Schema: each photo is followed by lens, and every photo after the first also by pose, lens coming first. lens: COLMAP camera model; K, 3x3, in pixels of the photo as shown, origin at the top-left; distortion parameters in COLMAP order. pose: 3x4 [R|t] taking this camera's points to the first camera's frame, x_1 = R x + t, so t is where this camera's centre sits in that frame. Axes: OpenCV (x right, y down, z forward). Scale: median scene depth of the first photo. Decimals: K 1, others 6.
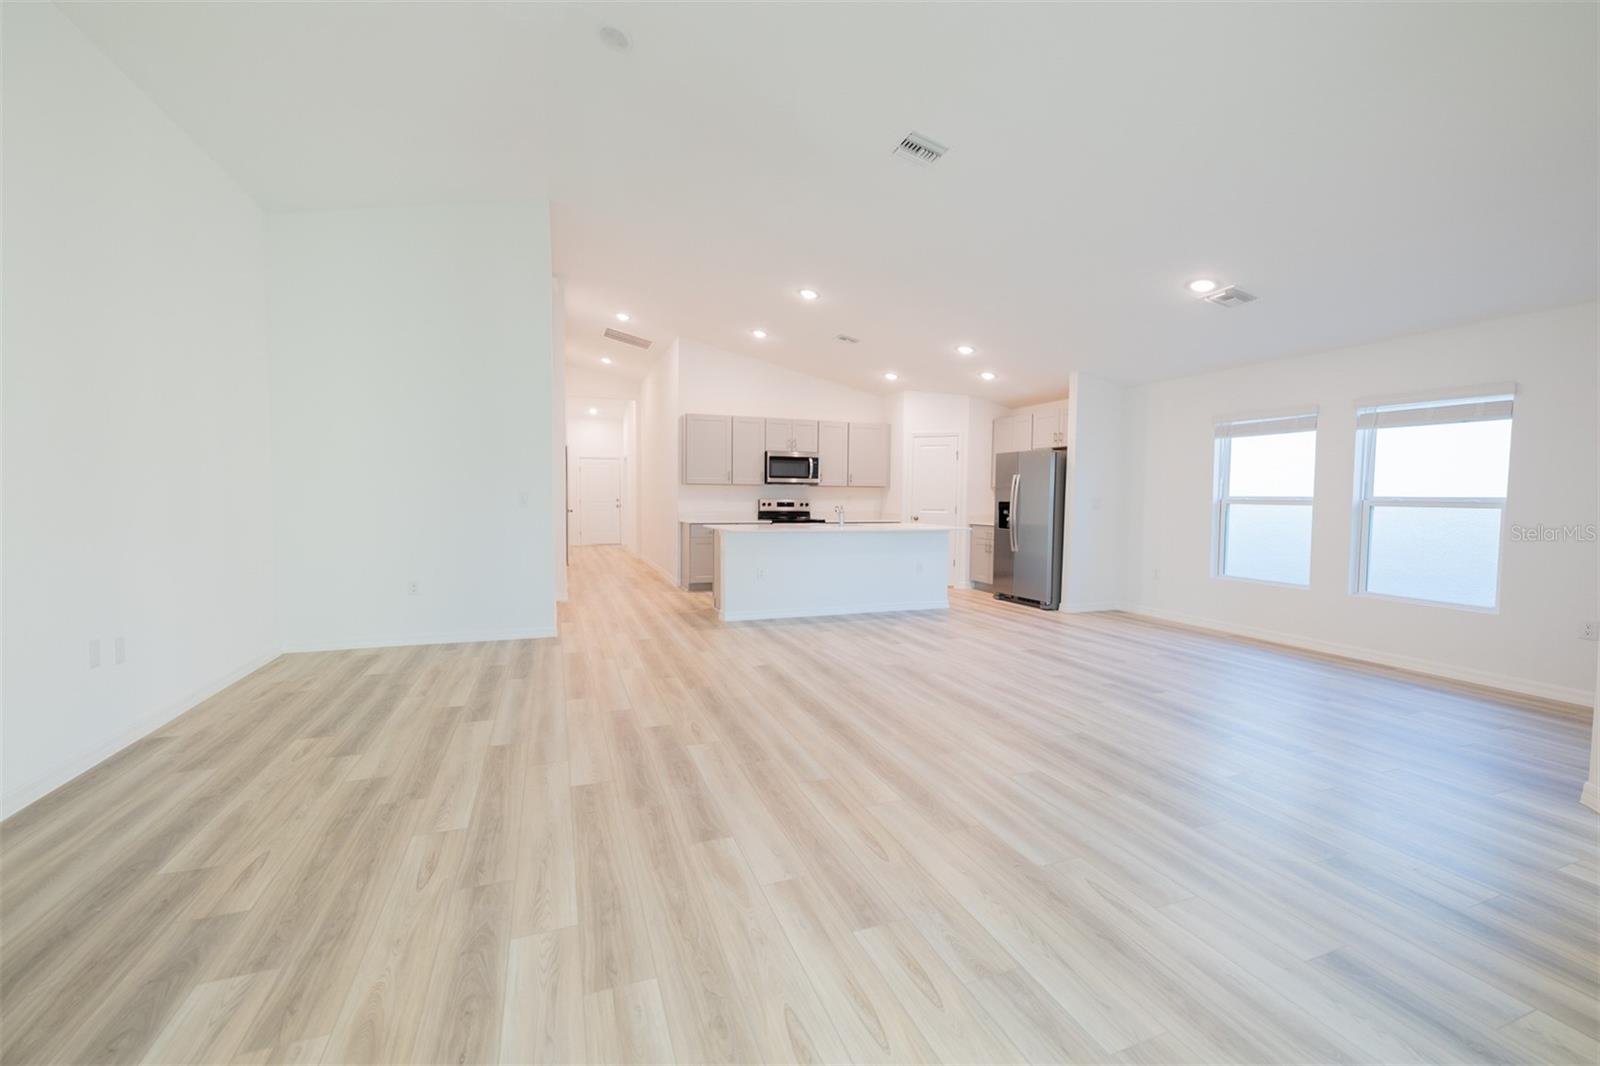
lens RADIAL K [[644.2, 0, 802.6], [0, 644.2, 530.2], [0, 0, 1]] dist [0.000273, 0.000119]
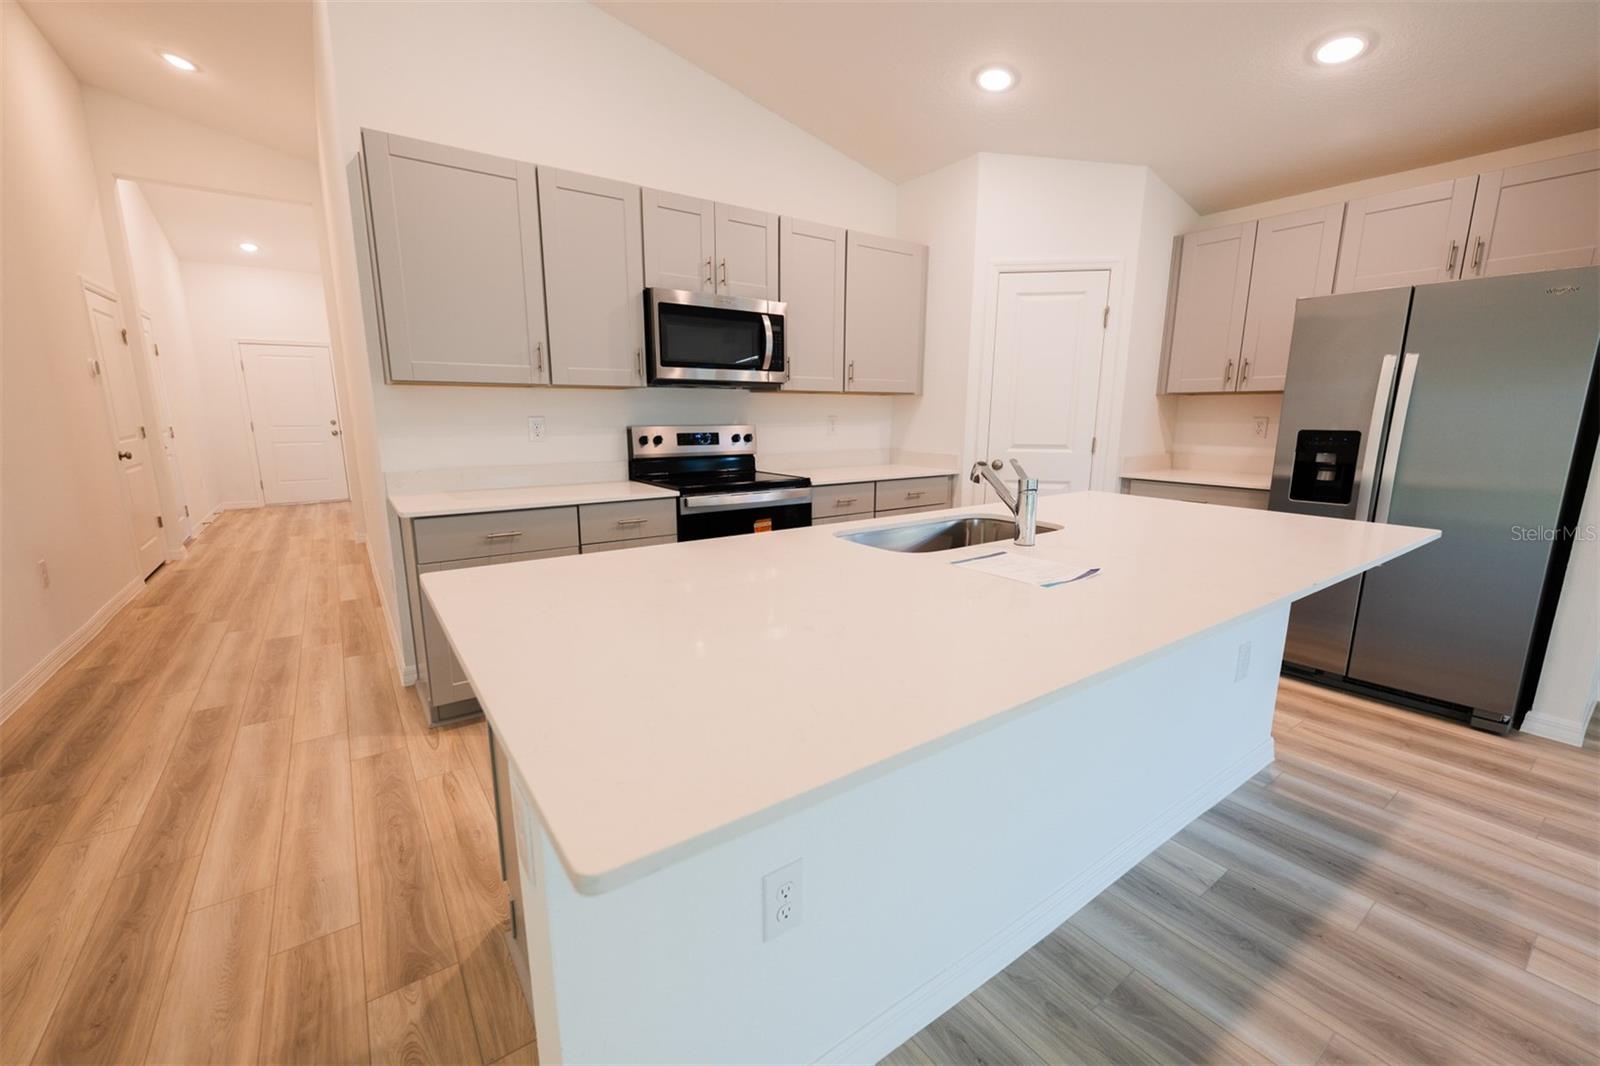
lens RADIAL K [[645.1, 0, 800.0], [0, 645.1, 533.0], [0, 0, 1]] dist [-0.001409, 0.000086]
pose [[0.966814, -0.054635, 0.249572, -0.100206], [0.019853, 0.989979, 0.139813, -0.053853], [-0.254709, -0.130219, 0.958210, 0.878145]]
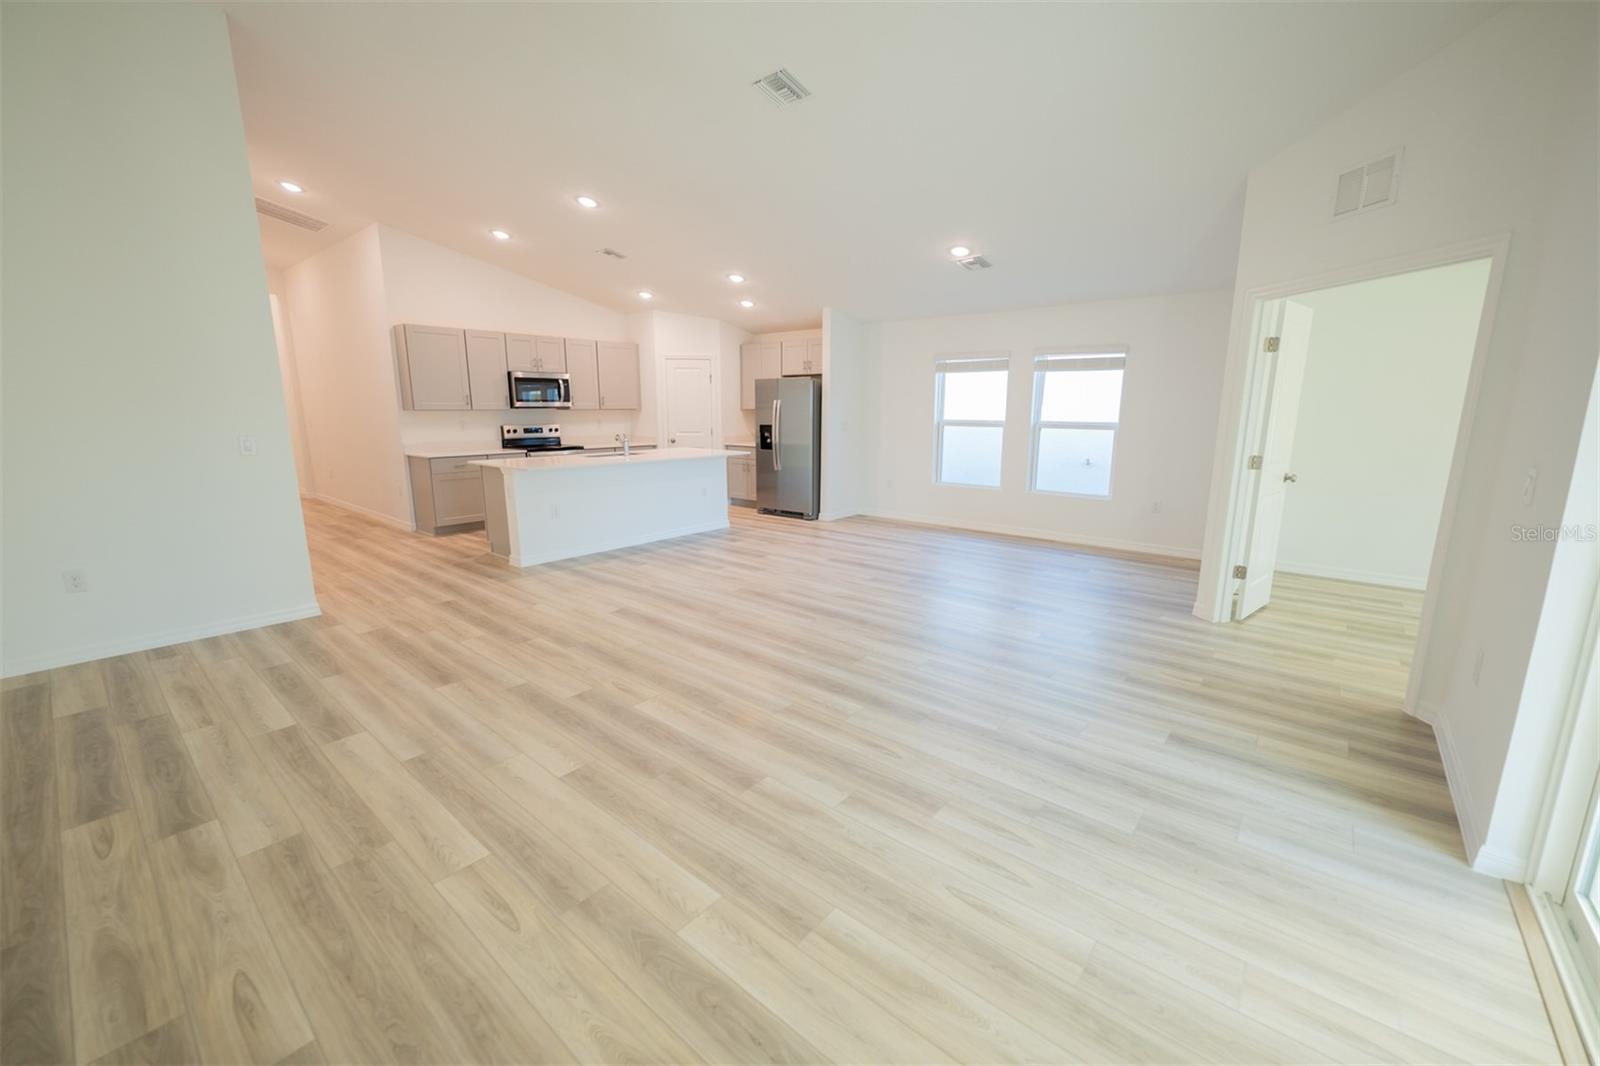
lens RADIAL K [[628.2, 0, 797.0], [0, 628.2, 526.6], [0, 0, 1]] dist [-0.000831, -0.000011]
pose [[0.875283, -0.099548, 0.473254, -0.197850], [0.032467, 0.988473, 0.147876, -0.035973], [-0.482520, -0.114068, 0.868426, 0.039507]]
